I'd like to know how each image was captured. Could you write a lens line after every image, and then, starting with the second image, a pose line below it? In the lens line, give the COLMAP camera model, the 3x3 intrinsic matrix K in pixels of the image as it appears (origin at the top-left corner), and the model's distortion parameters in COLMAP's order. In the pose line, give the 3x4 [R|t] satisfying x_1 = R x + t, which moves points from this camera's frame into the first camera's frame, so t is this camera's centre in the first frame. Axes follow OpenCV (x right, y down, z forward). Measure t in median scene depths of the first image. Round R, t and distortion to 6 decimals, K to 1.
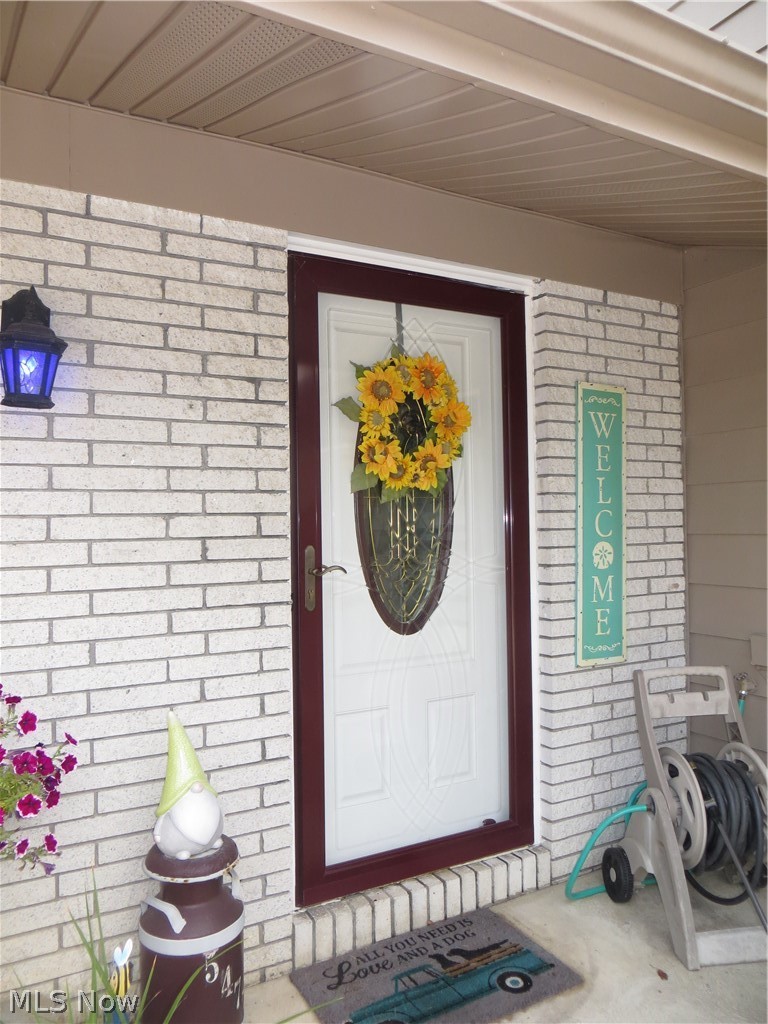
lens RADIAL K [[771.5, 0, 388.7], [0, 771.5, 510.8], [0, 0, 1]] dist [-0.001975, -0.004322]
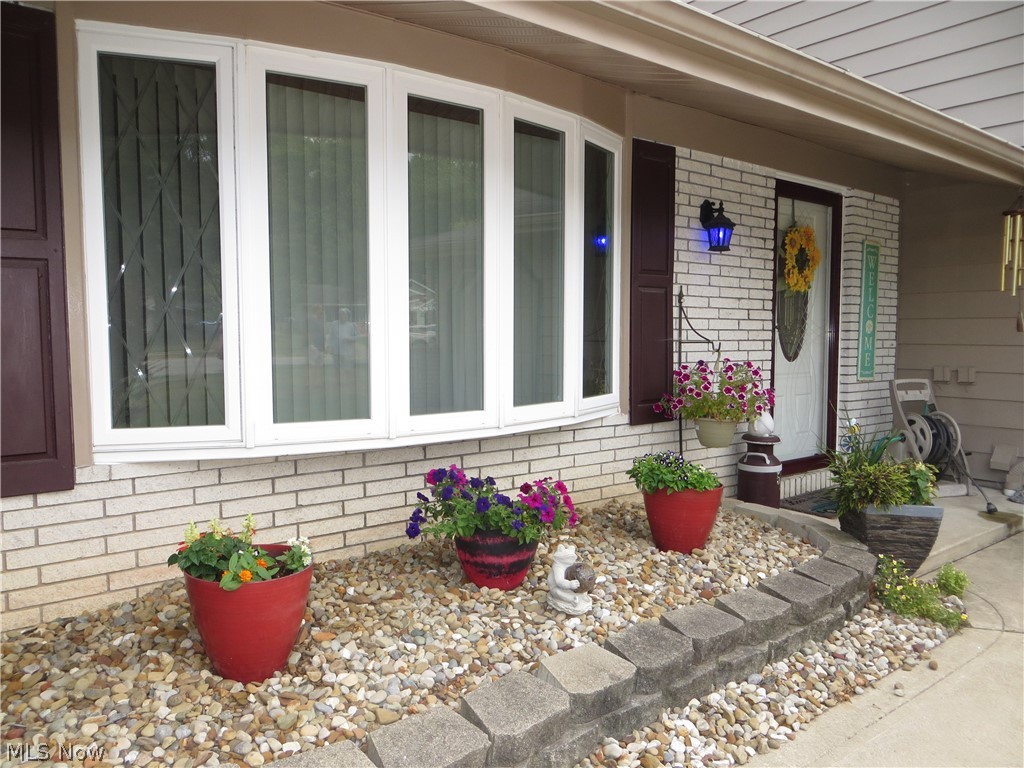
lens RADIAL K [[771.5, 0, 509.2], [0, 771.5, 386.3], [0, 0, 1]] dist [-0.001975, -0.004322]
pose [[0.987431, 0.004092, 0.158000, -0.994910], [-0.015643, 0.997287, 0.071934, 0.083963], [-0.157277, -0.073501, 0.984815, -0.875170]]
